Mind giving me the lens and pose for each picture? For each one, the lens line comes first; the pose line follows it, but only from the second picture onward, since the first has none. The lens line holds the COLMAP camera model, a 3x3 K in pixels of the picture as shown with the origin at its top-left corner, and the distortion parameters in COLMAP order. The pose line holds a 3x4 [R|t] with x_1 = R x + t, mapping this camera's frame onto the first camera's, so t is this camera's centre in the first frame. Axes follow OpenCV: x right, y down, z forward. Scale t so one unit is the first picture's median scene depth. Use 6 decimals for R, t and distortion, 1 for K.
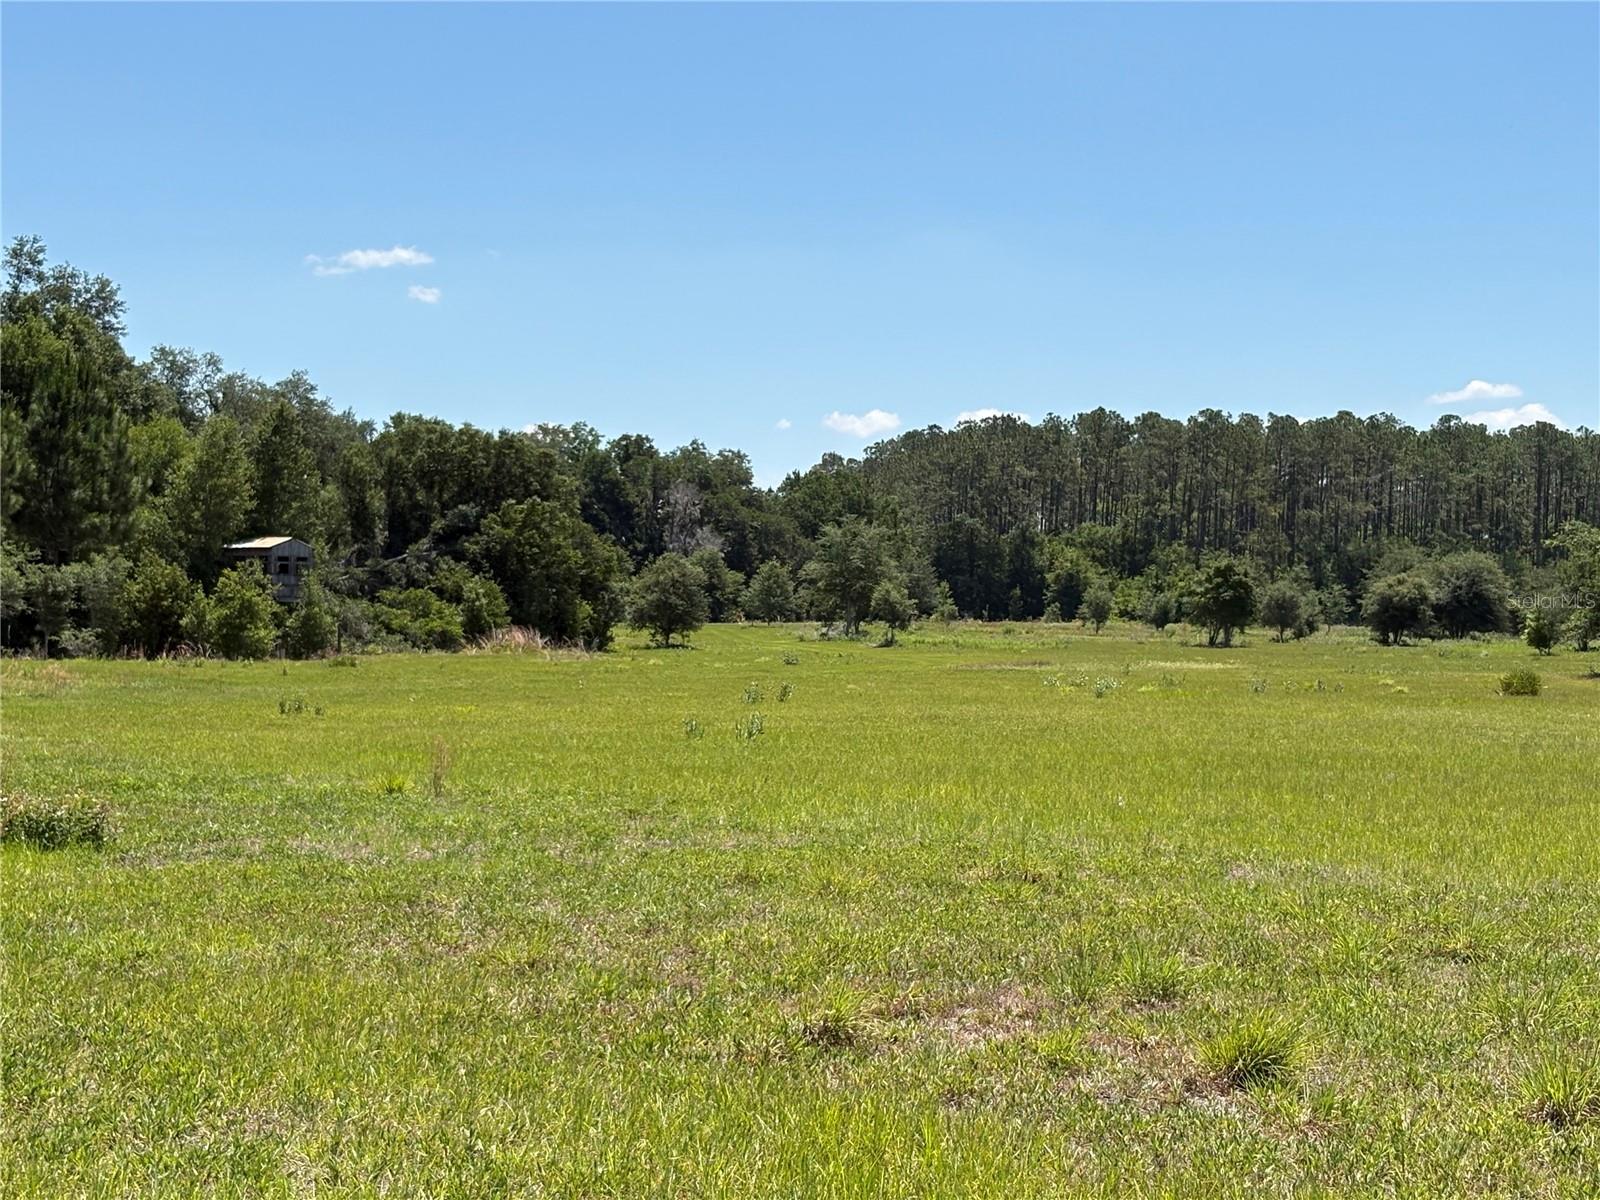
lens RADIAL K [[2937.0, 0, 800.0], [0, 2937.0, 600.3], [0, 0, 1]] dist [0.000320, -0.000416]
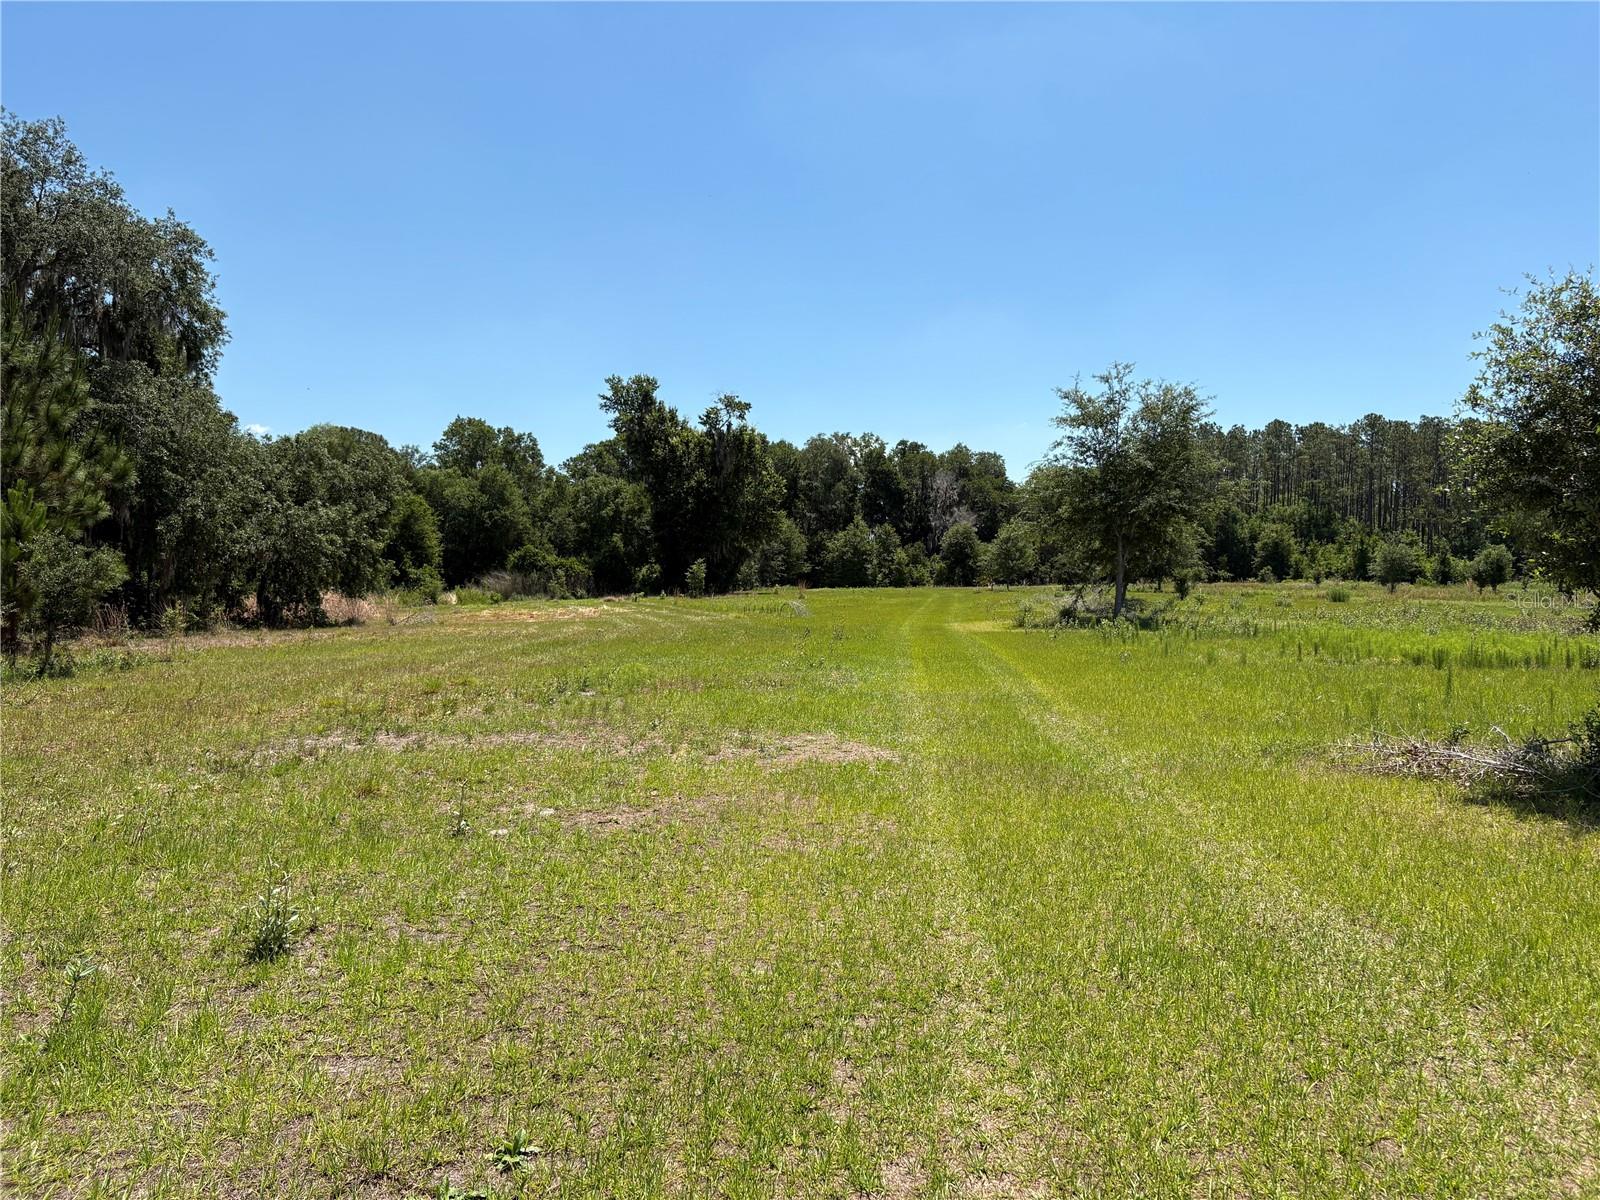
lens RADIAL K [[1192.8, 0, 798.6], [0, 1192.8, 592.8], [0, 0, 1]] dist [0.051935, -0.077473]
pose [[0.978045, -0.012248, -0.208036, 0.003369], [0.014853, 0.999830, 0.010965, 0.003568], [0.207866, -0.013814, 0.978060, 0.493747]]
